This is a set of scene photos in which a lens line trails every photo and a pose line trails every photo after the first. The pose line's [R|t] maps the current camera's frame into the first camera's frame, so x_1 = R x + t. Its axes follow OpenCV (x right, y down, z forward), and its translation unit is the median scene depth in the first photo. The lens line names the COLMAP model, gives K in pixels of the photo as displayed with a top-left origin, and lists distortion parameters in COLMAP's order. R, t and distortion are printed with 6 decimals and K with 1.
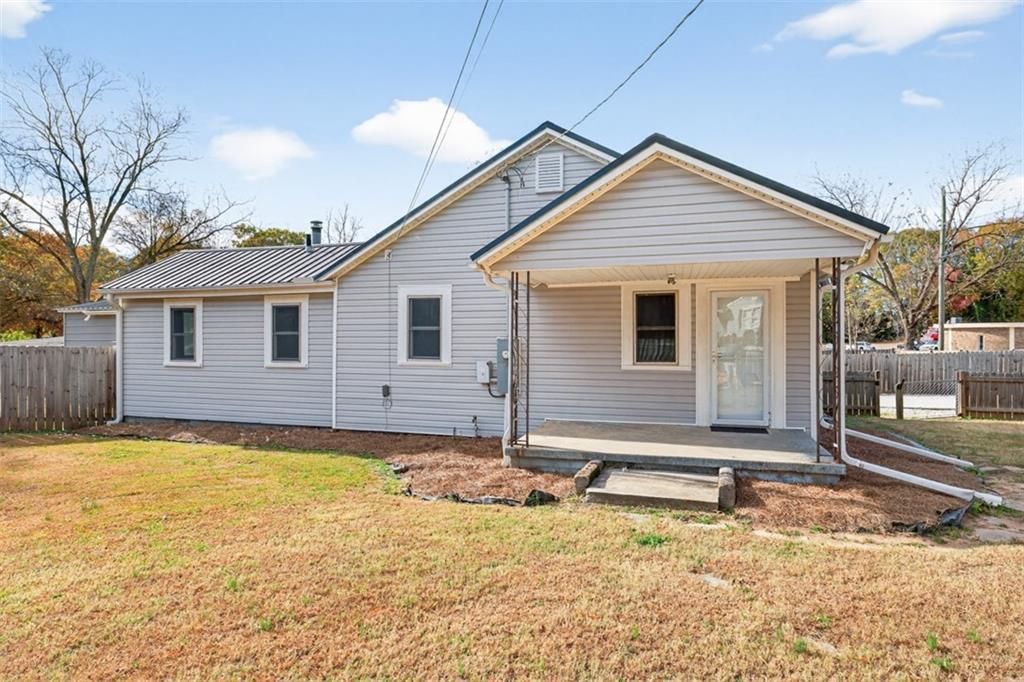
lens RADIAL K [[446.0, 0, 530.7], [0, 446.0, 342.2], [0, 0, 1]] dist [0.003637, 0.000100]
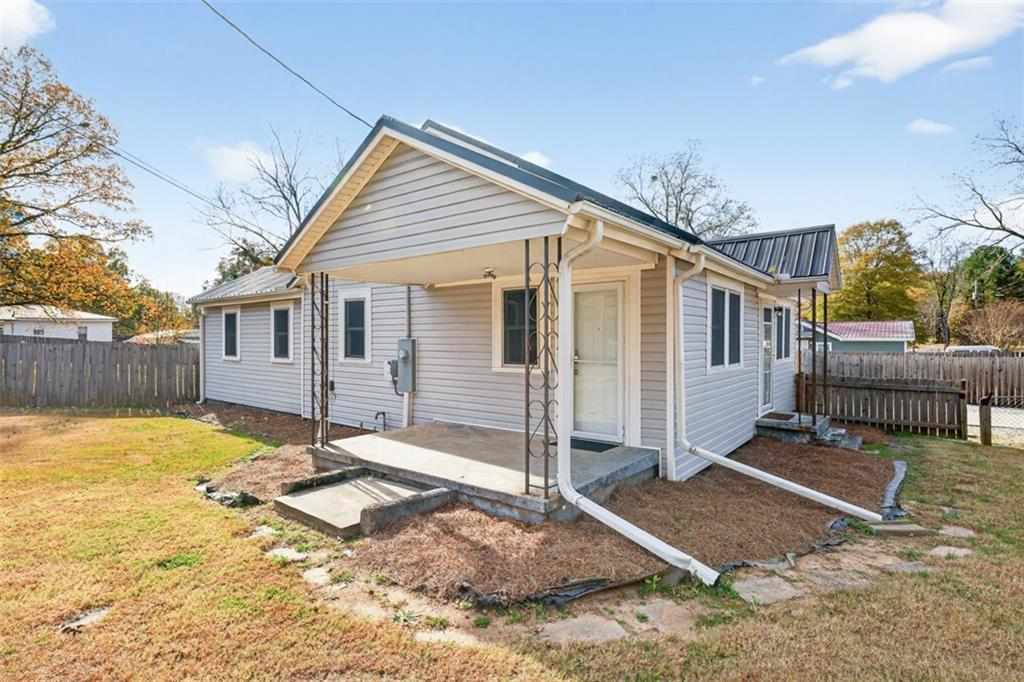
lens RADIAL K [[421.8, 0, 512.0], [0, 421.8, 341.0], [0, 0, 1]] dist [0.002342, 0.000130]
pose [[0.957129, 0.001603, -0.289658, 0.479962], [-0.001582, 0.999999, 0.000308, -0.003248], [0.289658, 0.000164, 0.957130, 0.152431]]
